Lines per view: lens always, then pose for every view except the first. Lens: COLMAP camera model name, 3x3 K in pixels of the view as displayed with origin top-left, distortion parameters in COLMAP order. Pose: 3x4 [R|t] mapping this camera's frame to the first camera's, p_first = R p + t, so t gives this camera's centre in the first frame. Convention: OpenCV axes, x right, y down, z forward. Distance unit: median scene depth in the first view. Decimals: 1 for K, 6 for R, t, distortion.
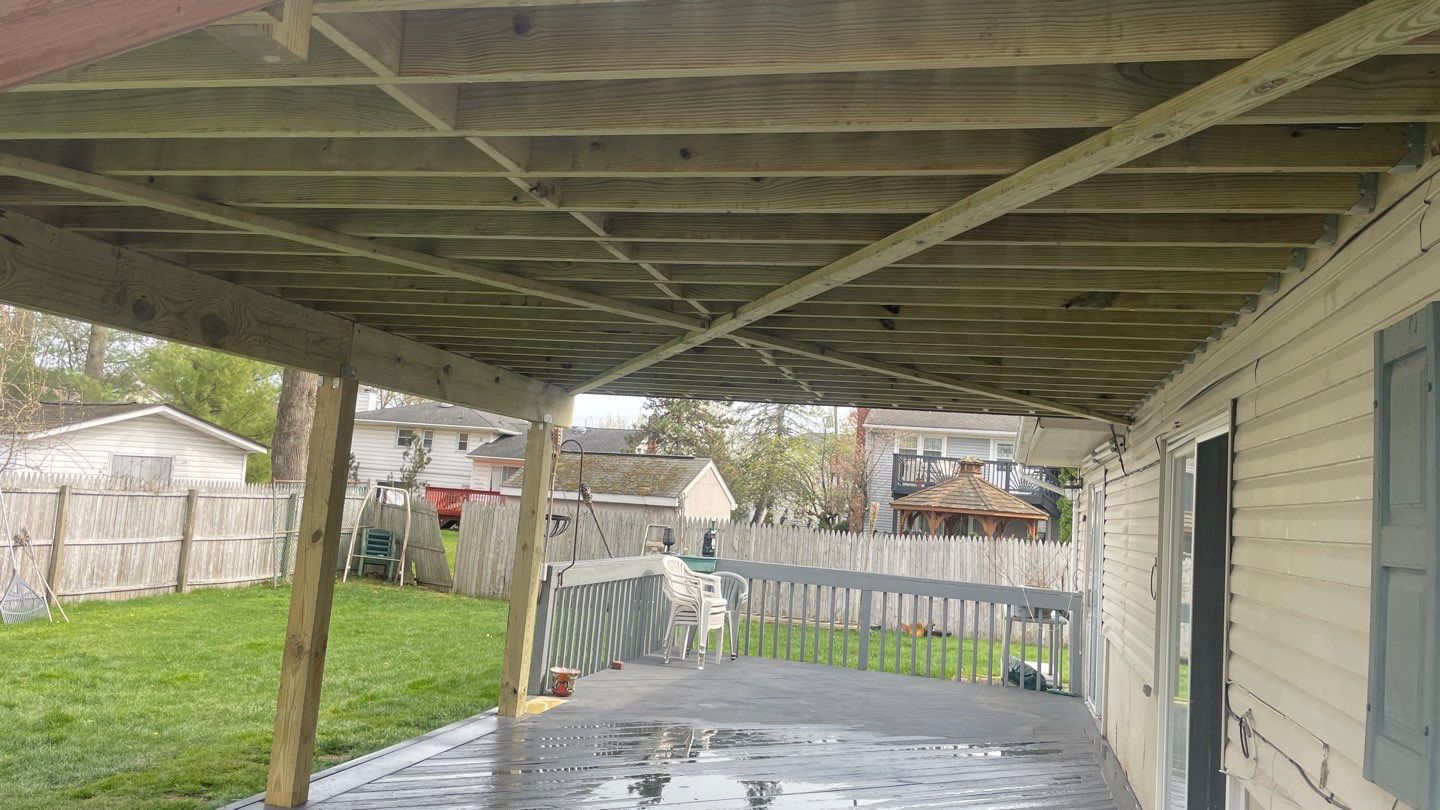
lens RADIAL K [[1077.3, 0, 712.5], [0, 1077.3, 398.7], [0, 0, 1]] dist [0.047938, -0.003924]
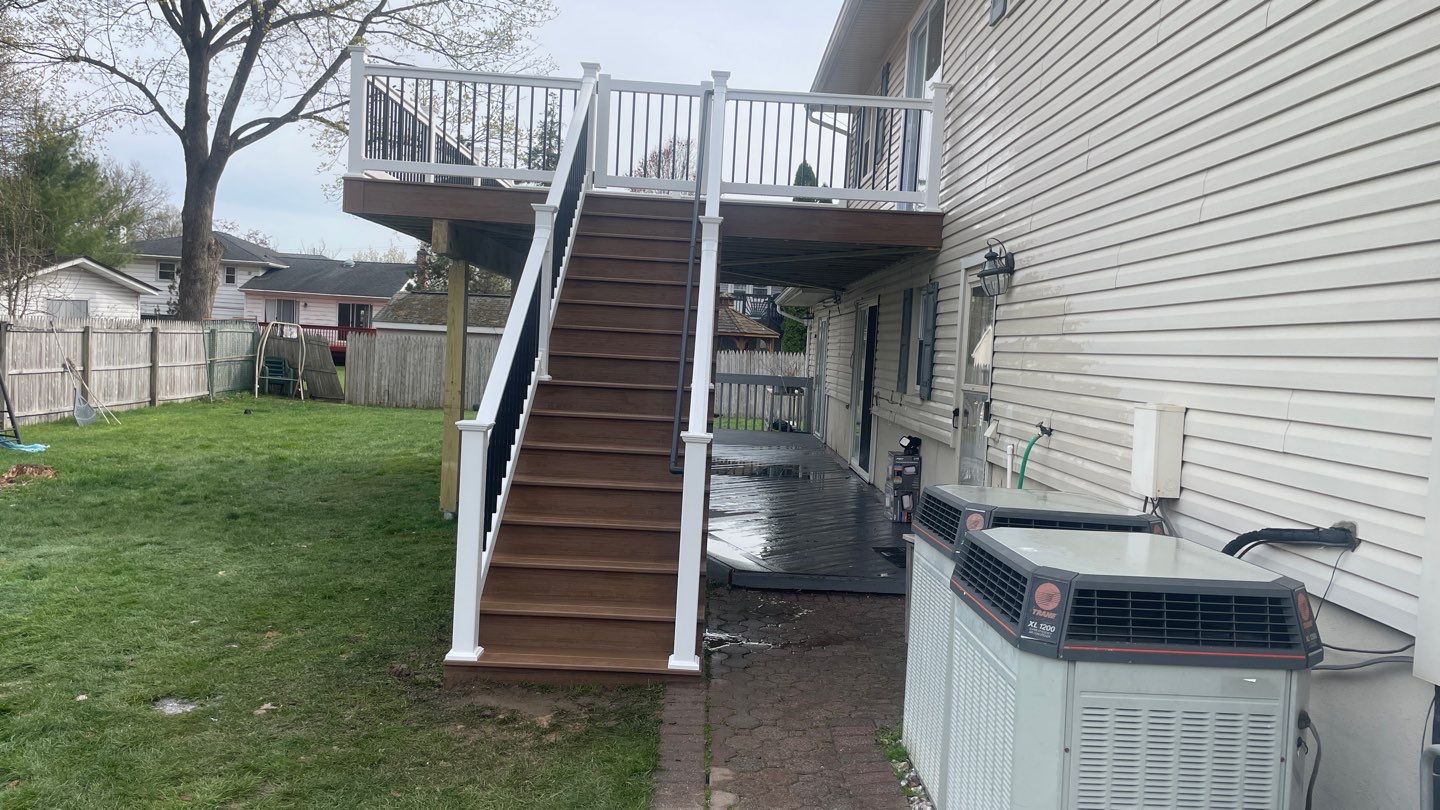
lens RADIAL K [[1077.3, 0, 712.5], [0, 1077.3, 398.7], [0, 0, 1]] dist [0.047938, -0.003924]
pose [[0.966118, -0.035568, 0.255640, -0.148359], [-0.006315, 0.986905, 0.161179, -0.038970], [-0.258025, -0.157332, 0.953242, -0.355041]]
